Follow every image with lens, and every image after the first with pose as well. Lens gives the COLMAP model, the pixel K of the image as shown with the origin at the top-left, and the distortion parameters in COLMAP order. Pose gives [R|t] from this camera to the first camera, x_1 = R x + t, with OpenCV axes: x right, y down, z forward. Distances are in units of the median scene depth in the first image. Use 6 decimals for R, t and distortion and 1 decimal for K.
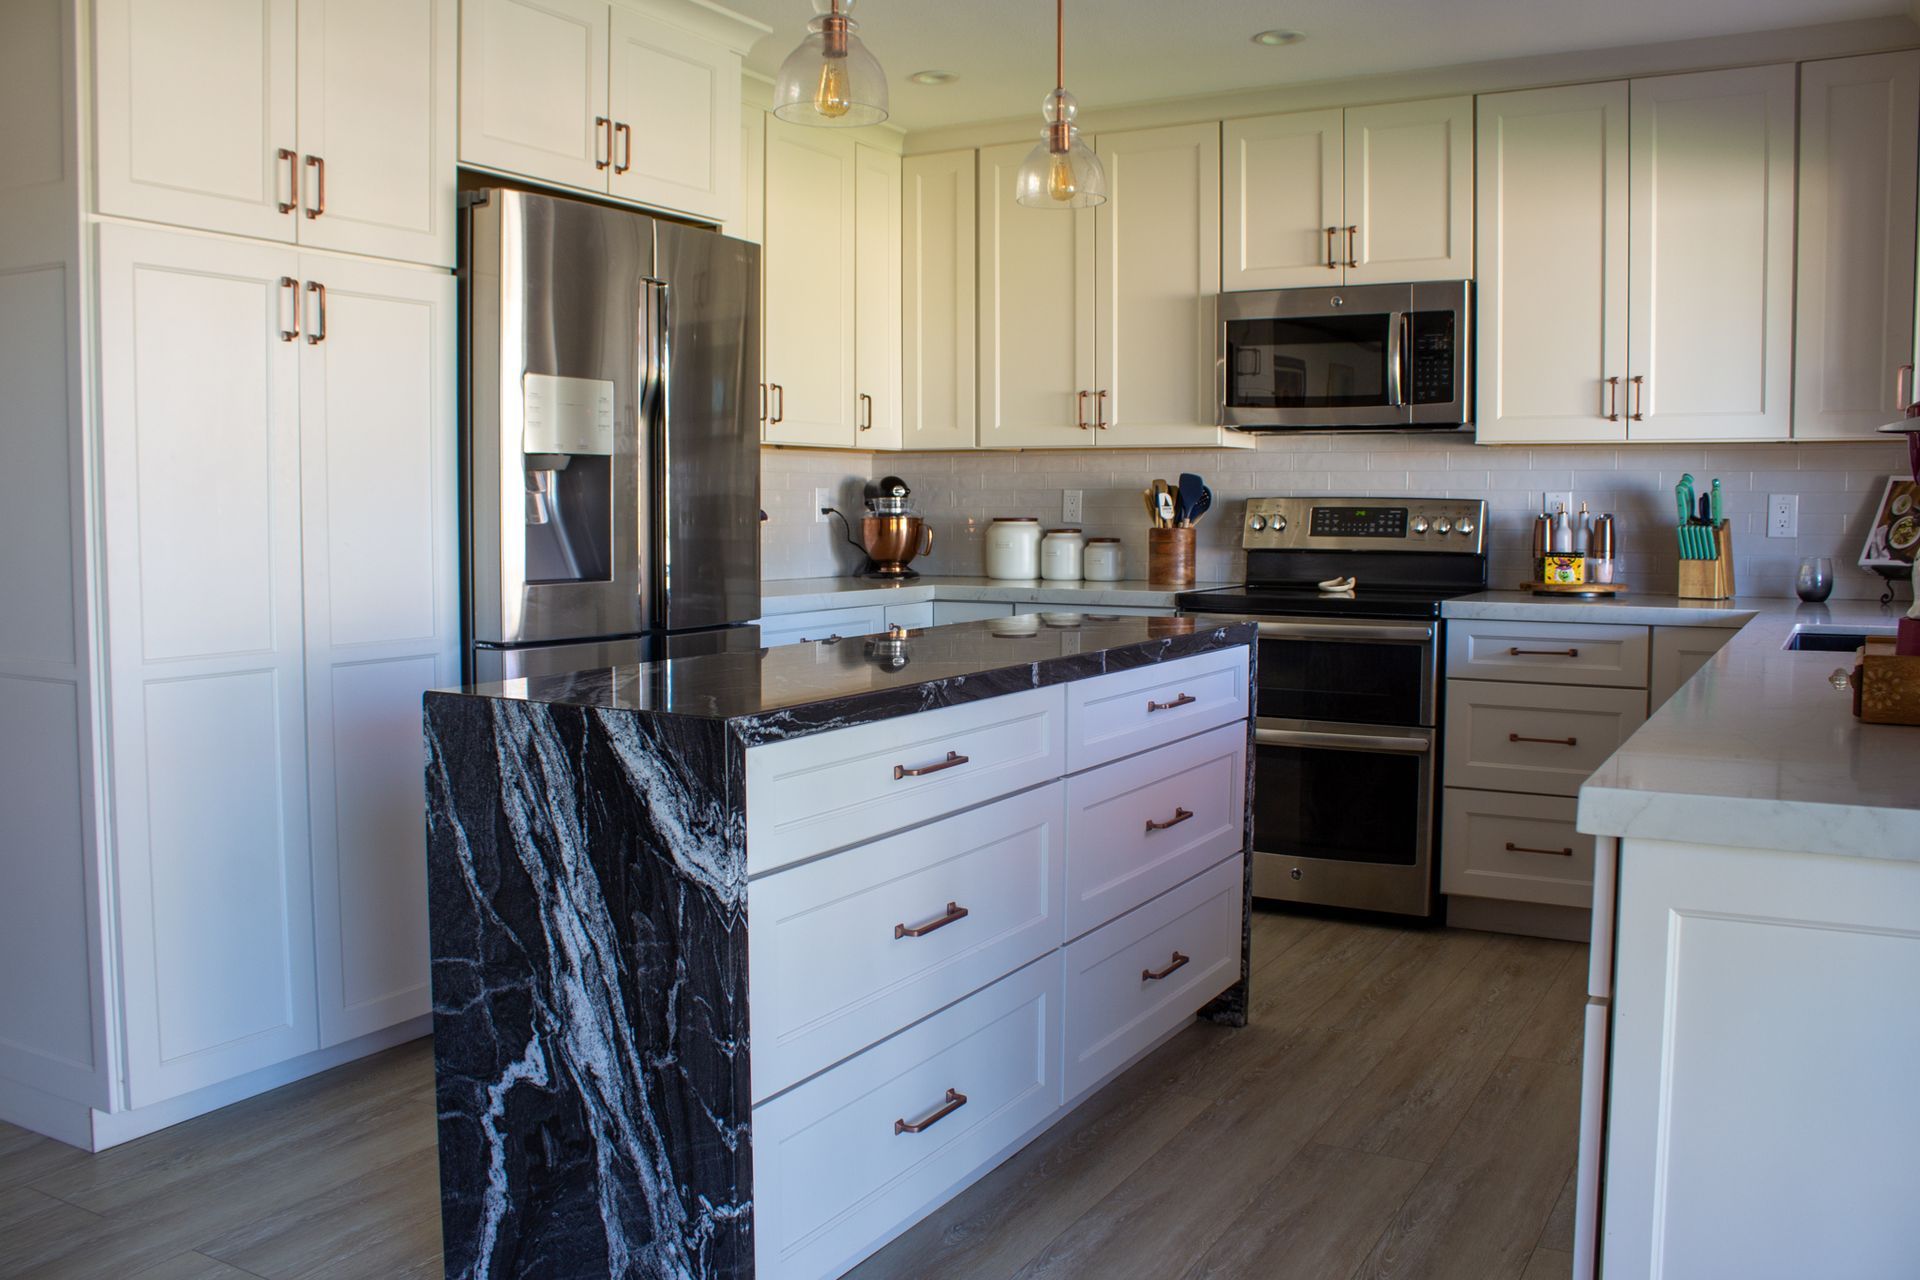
lens RADIAL K [[1652.0, 0, 934.5], [0, 1652.0, 631.1], [0, 0, 1]] dist [-0.170892, 0.140168]
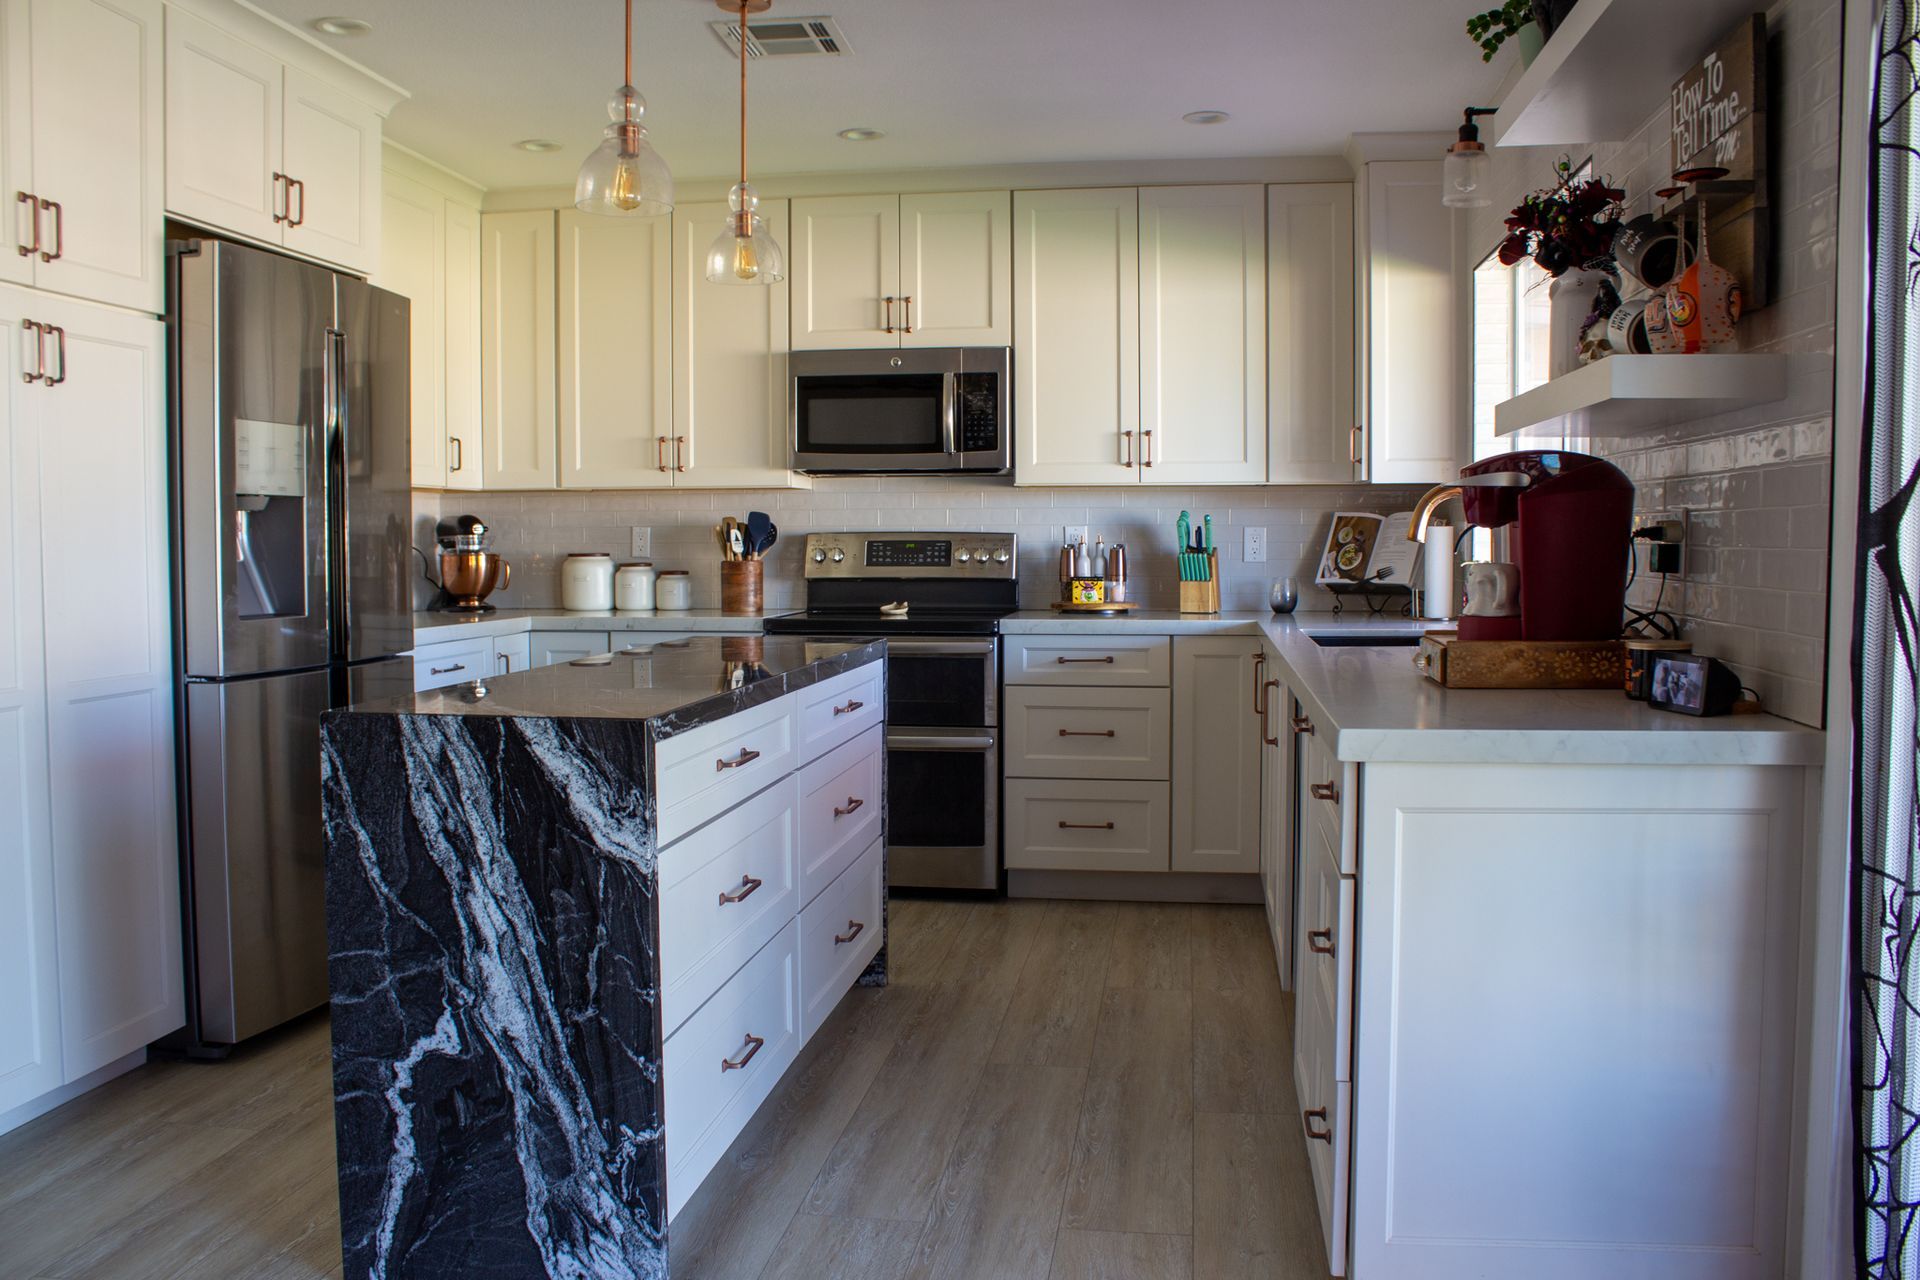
lens RADIAL K [[1630.5, 0, 935.4], [0, 1630.5, 641.2], [0, 0, 1]] dist [-0.171460, 0.153072]
pose [[0.931629, -0.025731, 0.362498, -0.321586], [0.030745, 0.999495, -0.008069, 0.010698], [-0.362107, 0.018663, 0.931950, -0.166966]]
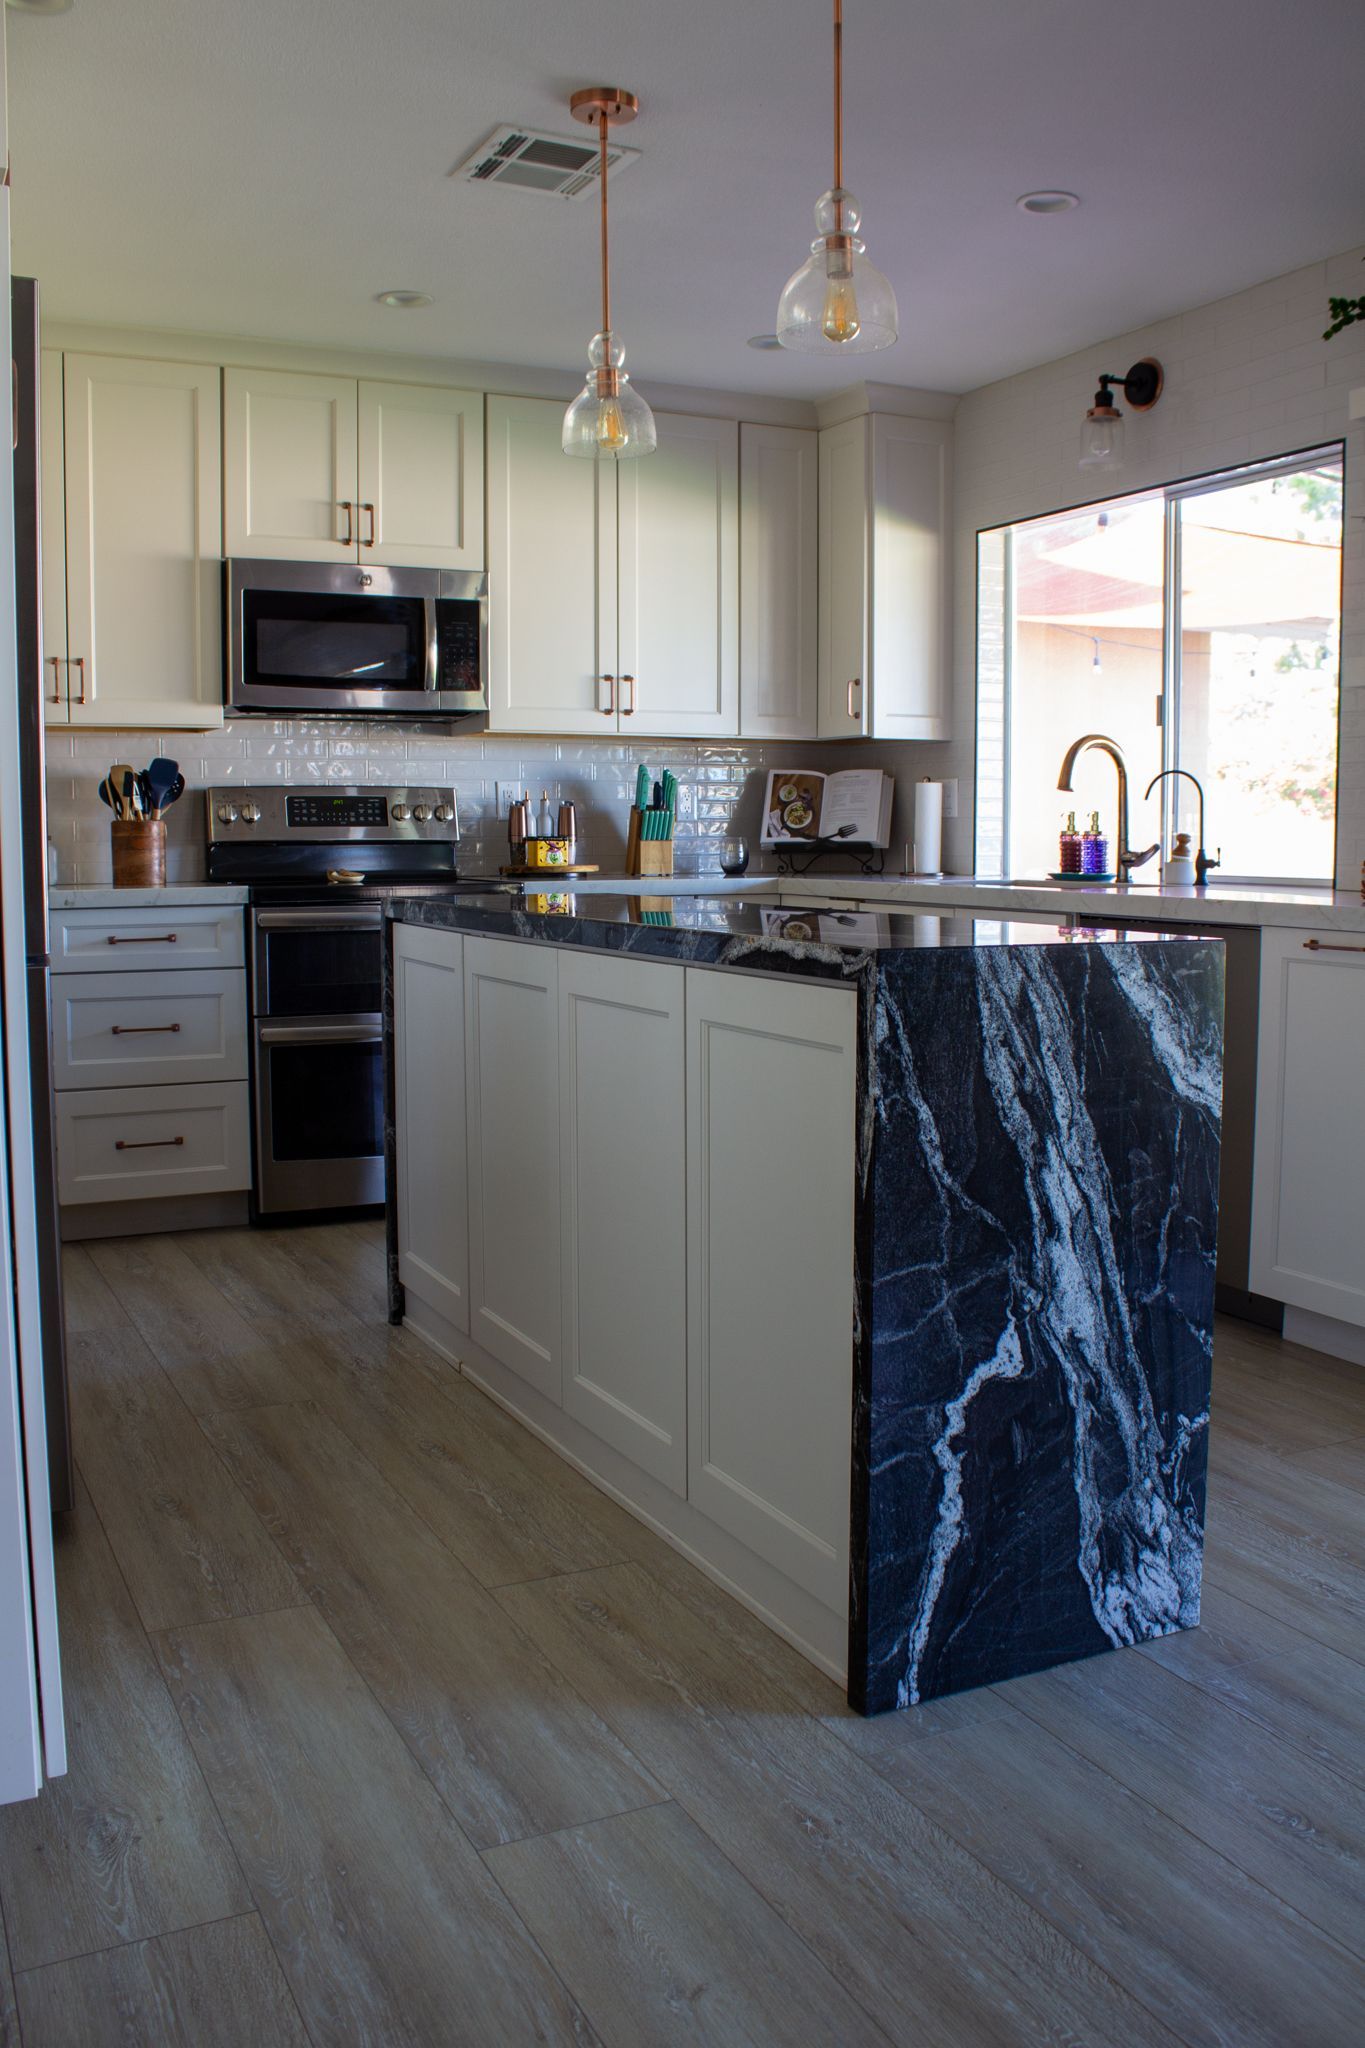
lens RADIAL K [[1739.2, 0, 684.2], [0, 1739.2, 998.9], [0, 0, 1]] dist [-0.171460, 0.153072]
pose [[0.556393, -0.078568, 0.827197, -1.103750], [0.064416, 0.996602, 0.051331, 0.011037], [-0.828419, 0.024724, 0.559563, 0.605616]]
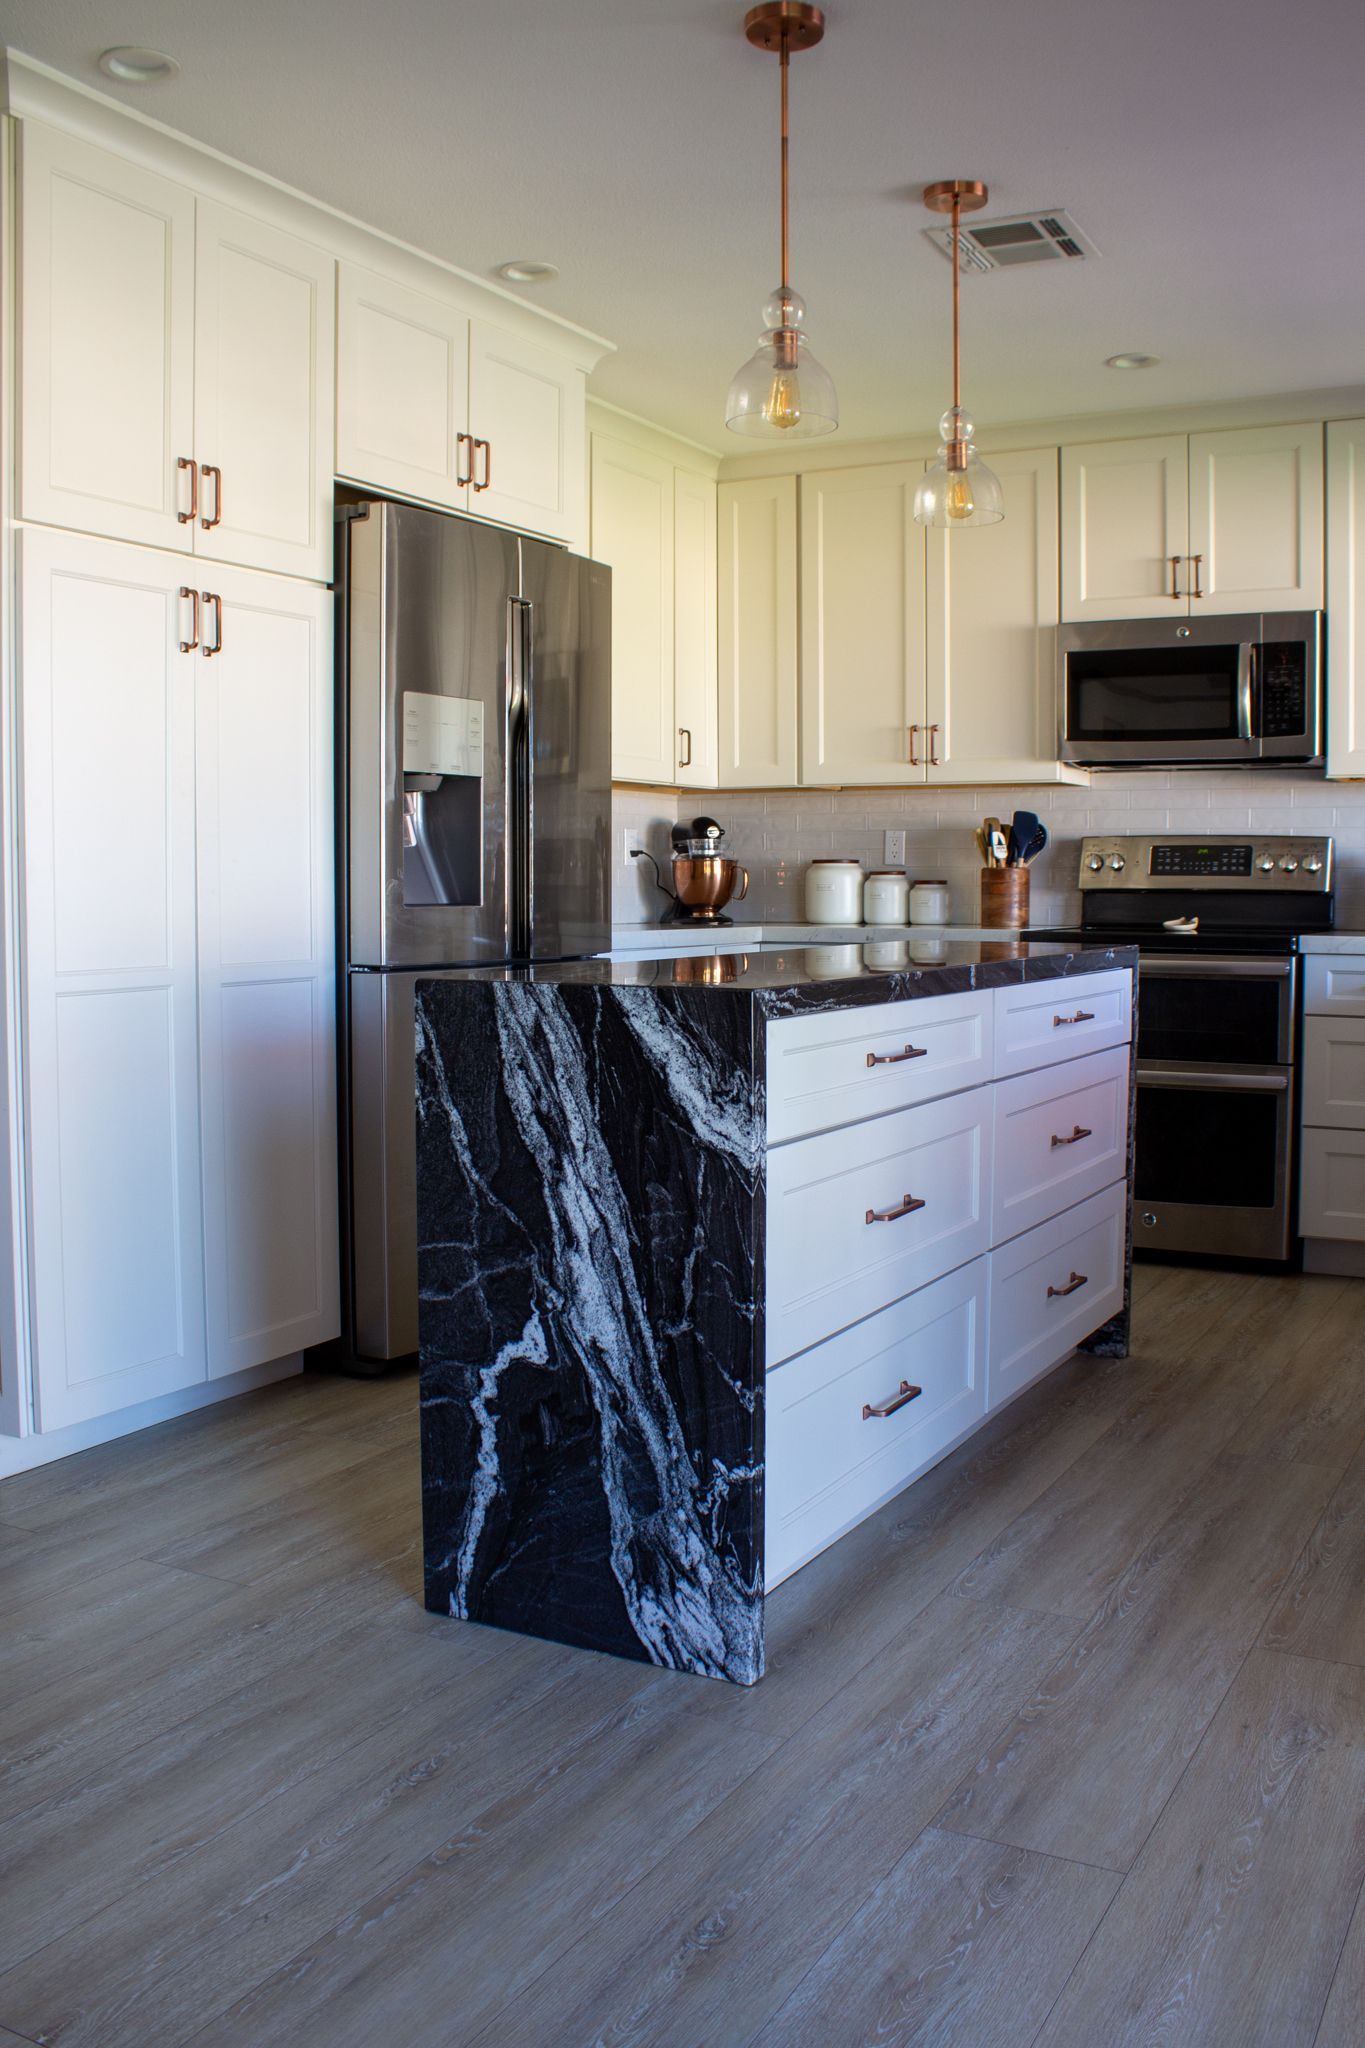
lens RADIAL K [[1834.0, 0, 683.0], [0, 1834.0, 1003.6], [0, 0, 1]] dist [-0.170712, 0.158191]
pose [[0.999551, -0.003180, 0.029804, -0.184532], [0.003520, 0.999929, -0.011379, 0.067214], [-0.029766, 0.011479, 0.999491, -0.146472]]
